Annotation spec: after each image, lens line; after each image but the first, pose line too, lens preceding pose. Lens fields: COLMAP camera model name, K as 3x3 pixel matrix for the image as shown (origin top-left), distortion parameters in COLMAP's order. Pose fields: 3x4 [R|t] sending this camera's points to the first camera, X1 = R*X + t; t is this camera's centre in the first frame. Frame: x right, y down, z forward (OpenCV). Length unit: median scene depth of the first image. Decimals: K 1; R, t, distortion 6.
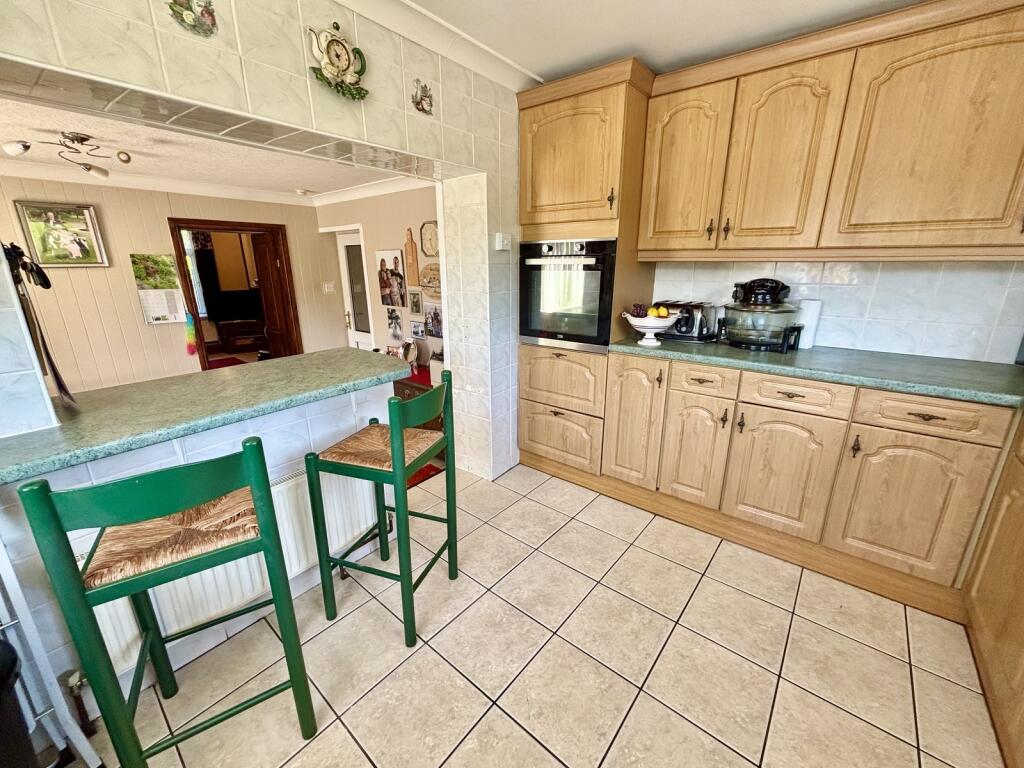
lens RADIAL K [[414.6, 0, 511.4], [0, 414.6, 385.3], [0, 0, 1]] dist [0.003483, 0.000595]
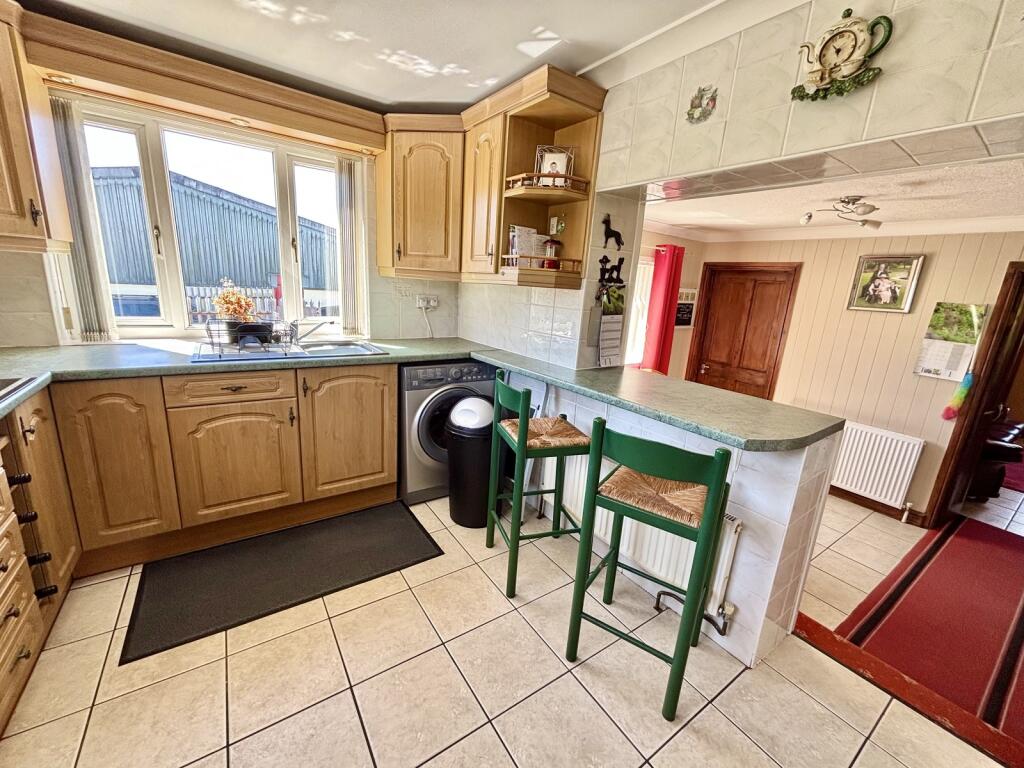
lens RADIAL K [[414.6, 0, 512.2], [0, 414.6, 382.7], [0, 0, 1]] dist [0.003483, 0.000595]
pose [[-0.277495, 0.211819, -0.937085, 0.461099], [-0.336308, 0.892261, 0.301276, -0.178714], [0.899941, 0.398752, -0.176362, 0.591281]]
